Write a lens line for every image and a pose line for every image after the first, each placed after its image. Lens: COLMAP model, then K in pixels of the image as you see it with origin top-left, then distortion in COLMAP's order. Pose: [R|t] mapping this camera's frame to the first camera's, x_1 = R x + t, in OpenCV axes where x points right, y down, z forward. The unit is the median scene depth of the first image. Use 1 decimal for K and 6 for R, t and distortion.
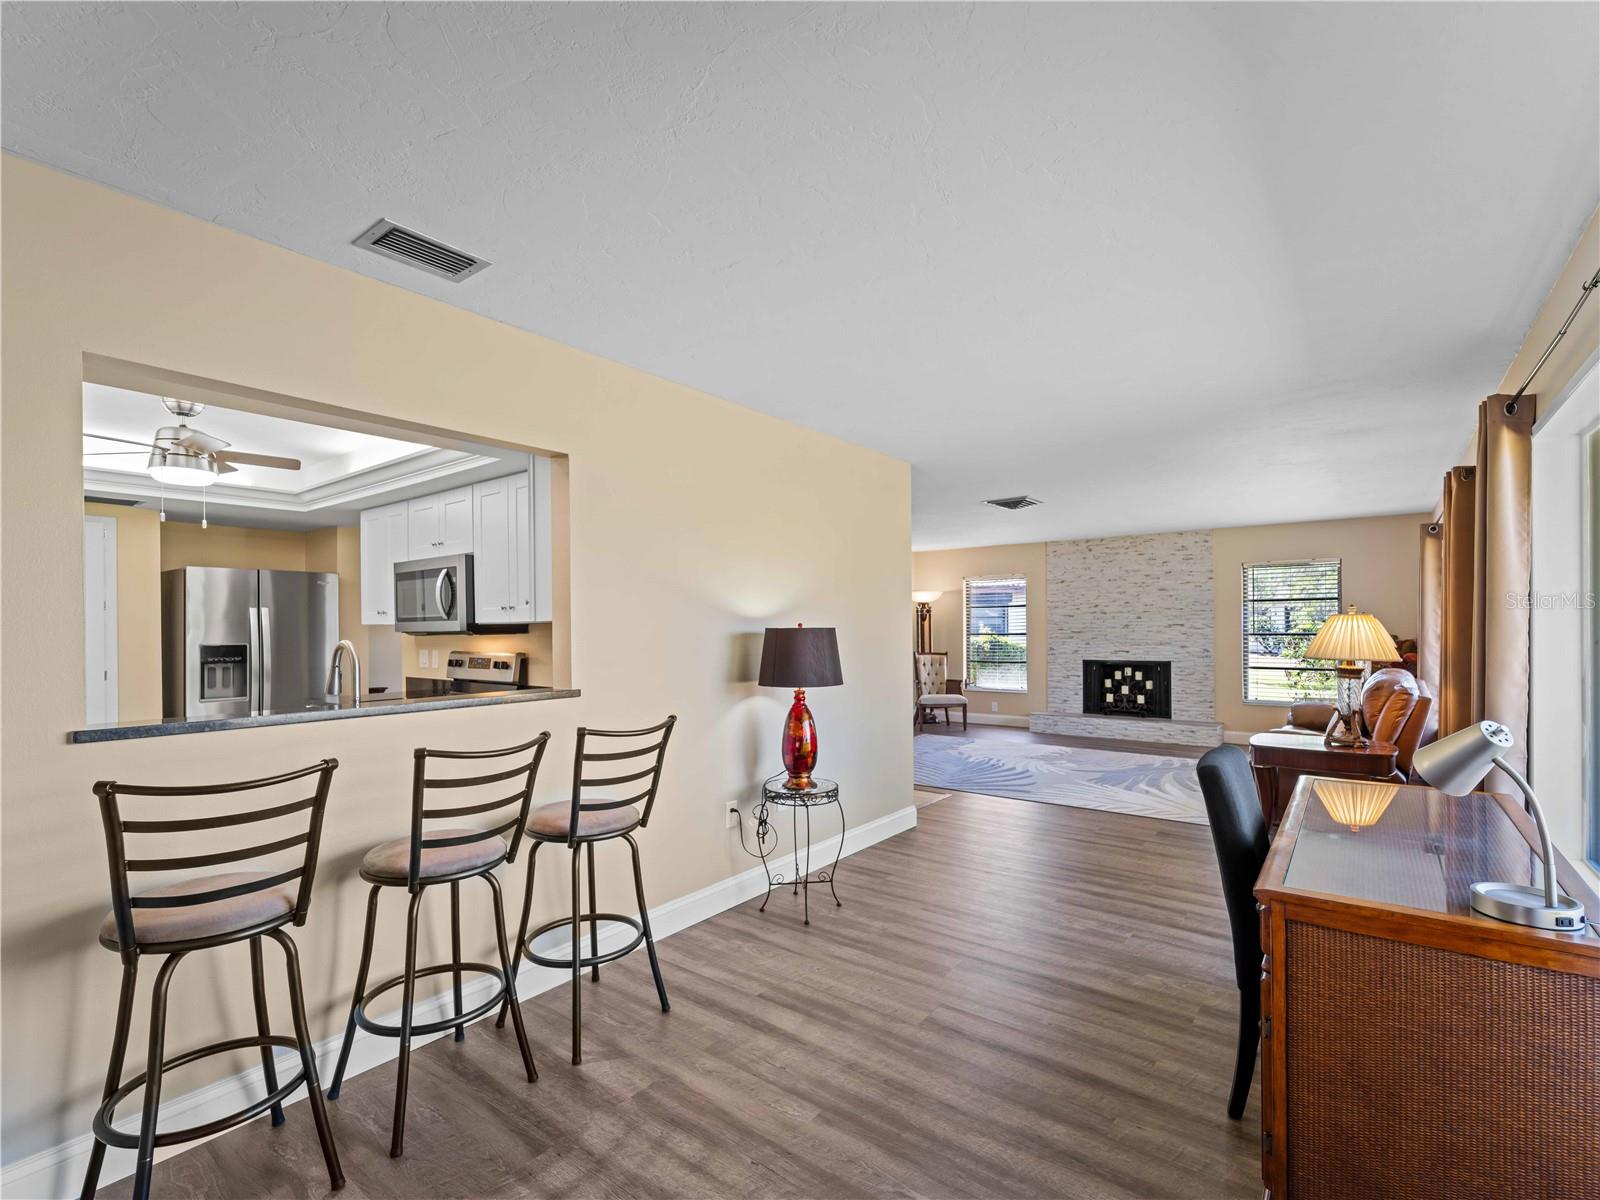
lens RADIAL K [[727.1, 0, 801.1], [0, 727.1, 608.8], [0, 0, 1]] dist [0.000852, 0.000107]
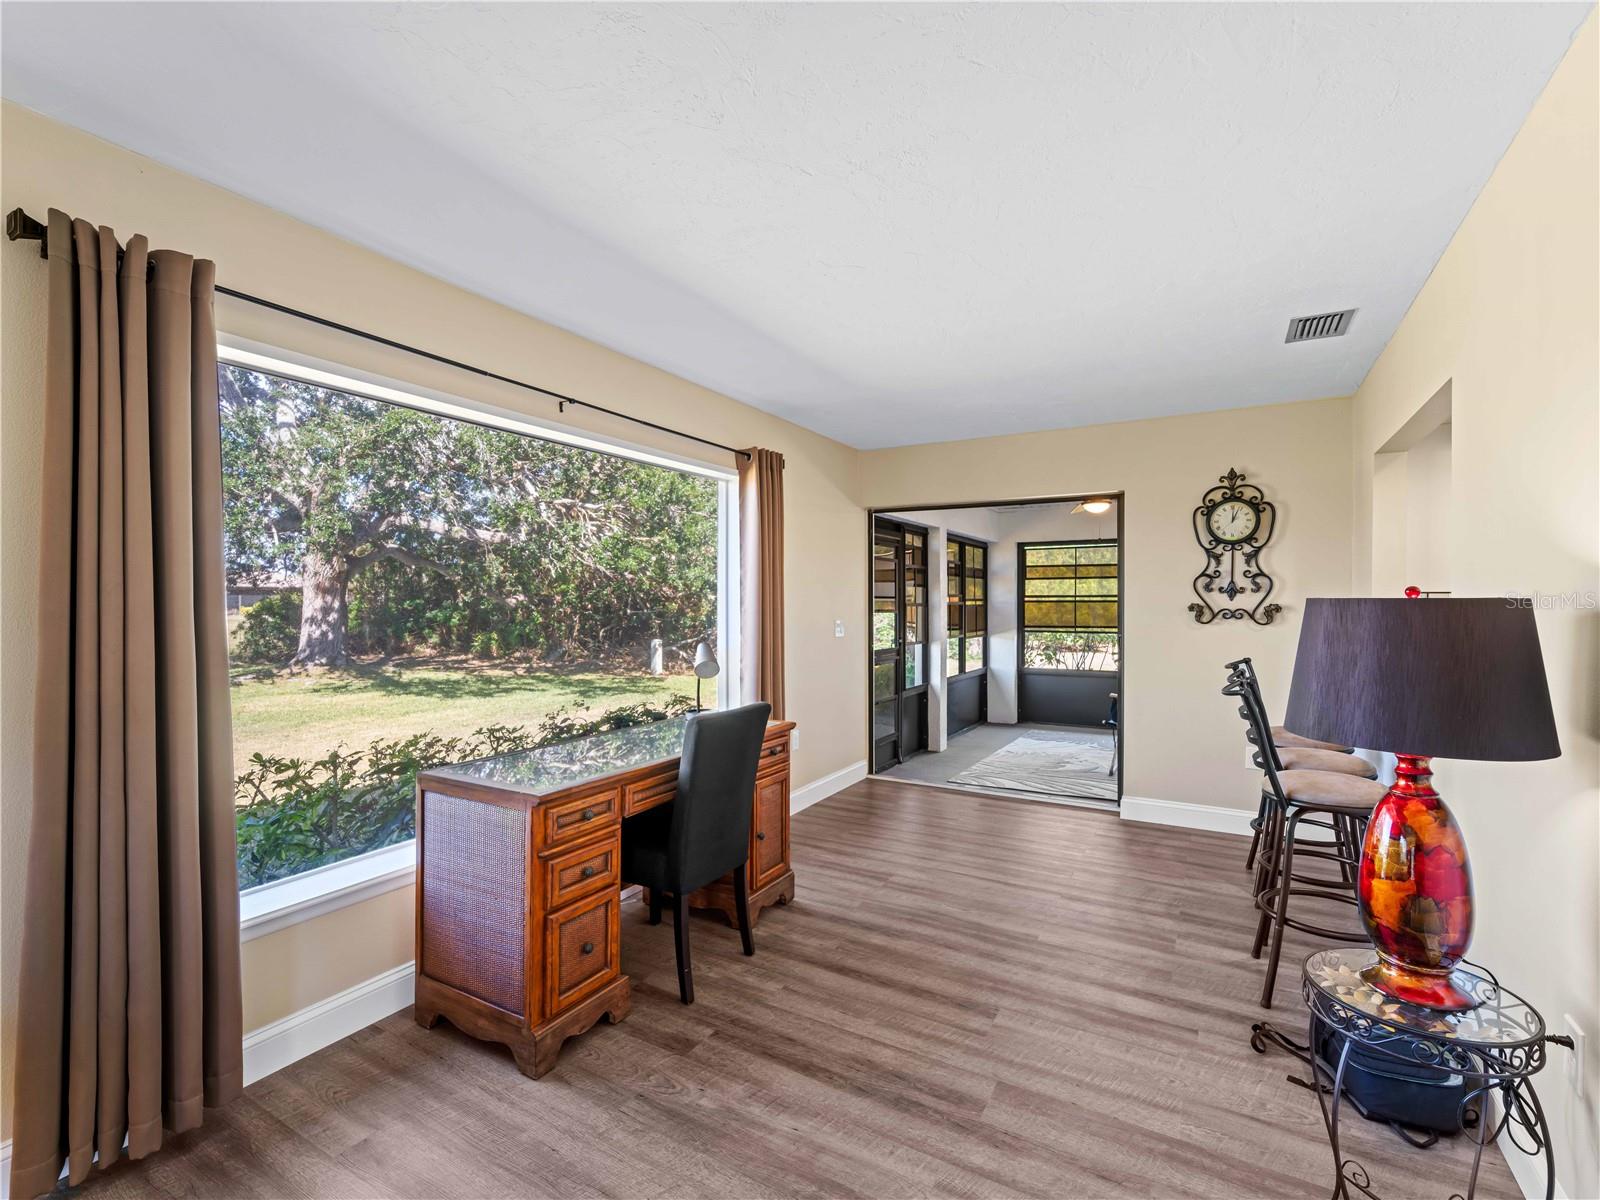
lens RADIAL K [[727.1, 0, 801.1], [0, 727.1, 608.8], [0, 0, 1]] dist [0.000852, 0.000107]
pose [[-0.990691, 0.004076, -0.136067, 0.594261], [0.005625, 0.999924, -0.011002, 0.051934], [0.136012, -0.011665, -0.990639, 2.071437]]
